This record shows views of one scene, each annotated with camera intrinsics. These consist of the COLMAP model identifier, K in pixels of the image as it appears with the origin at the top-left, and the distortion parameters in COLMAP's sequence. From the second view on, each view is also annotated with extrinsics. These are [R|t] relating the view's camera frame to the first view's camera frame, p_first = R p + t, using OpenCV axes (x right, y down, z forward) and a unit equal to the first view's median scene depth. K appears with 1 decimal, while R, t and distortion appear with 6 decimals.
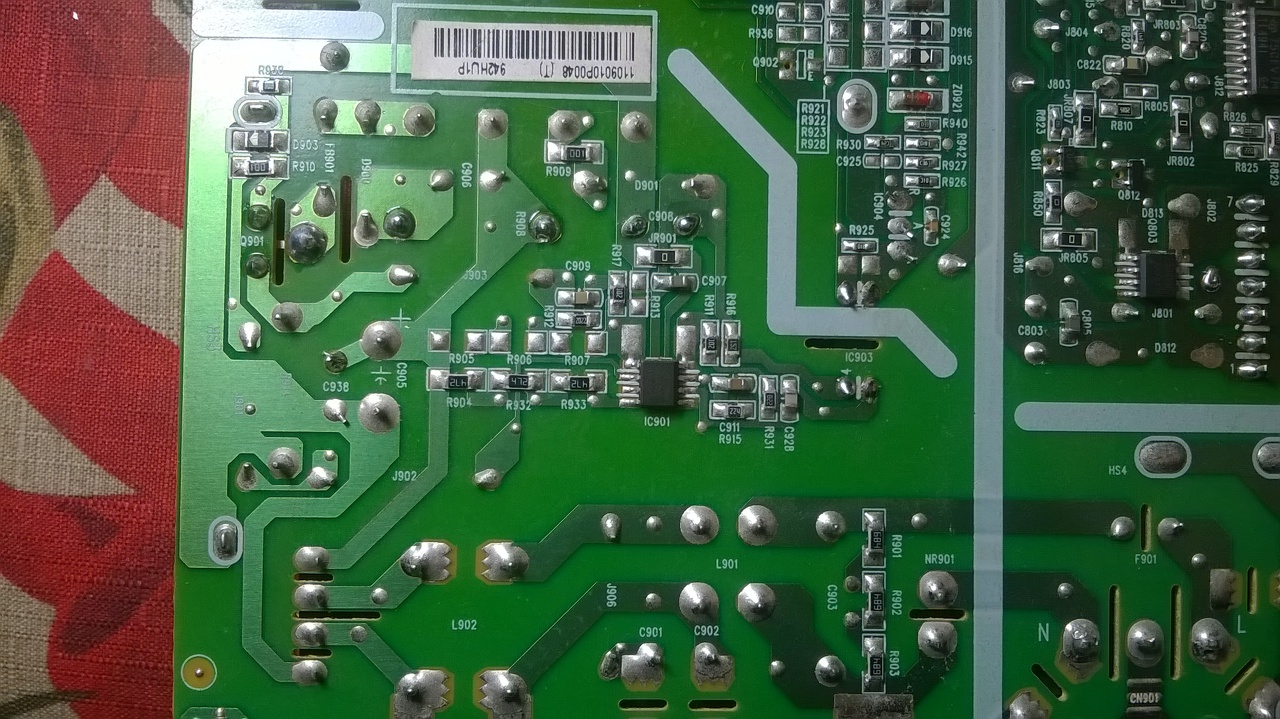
lens RADIAL K [[1083.7, 0, 663.0], [0, 1083.7, 388.0], [0, 0, 1]] dist [0.069488, -0.205642]
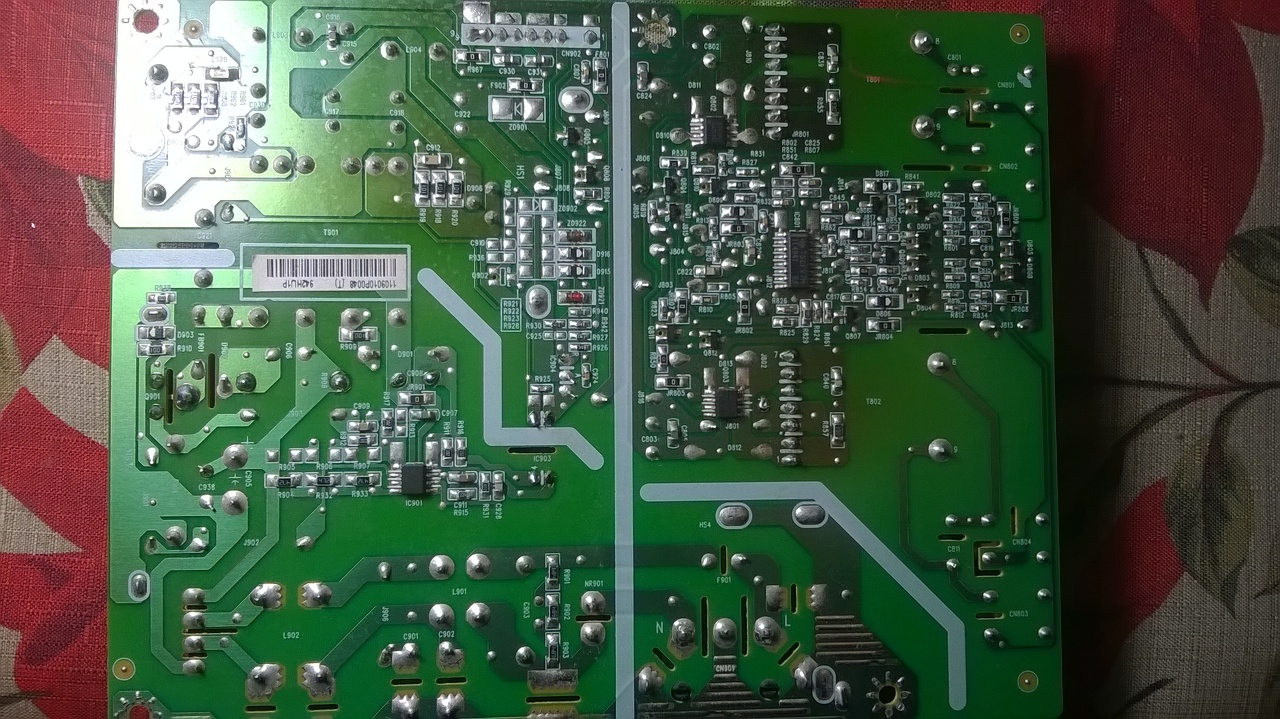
lens RADIAL K [[1083.7, 0, 663.0], [0, 1083.7, 388.0], [0, 0, 1]] dist [0.069488, -0.205642]
pose [[0.998919, -0.021957, 0.040969, 0.296402], [0.022557, 0.999644, -0.014240, -0.105938], [-0.040642, 0.015149, 0.999059, -0.606383]]
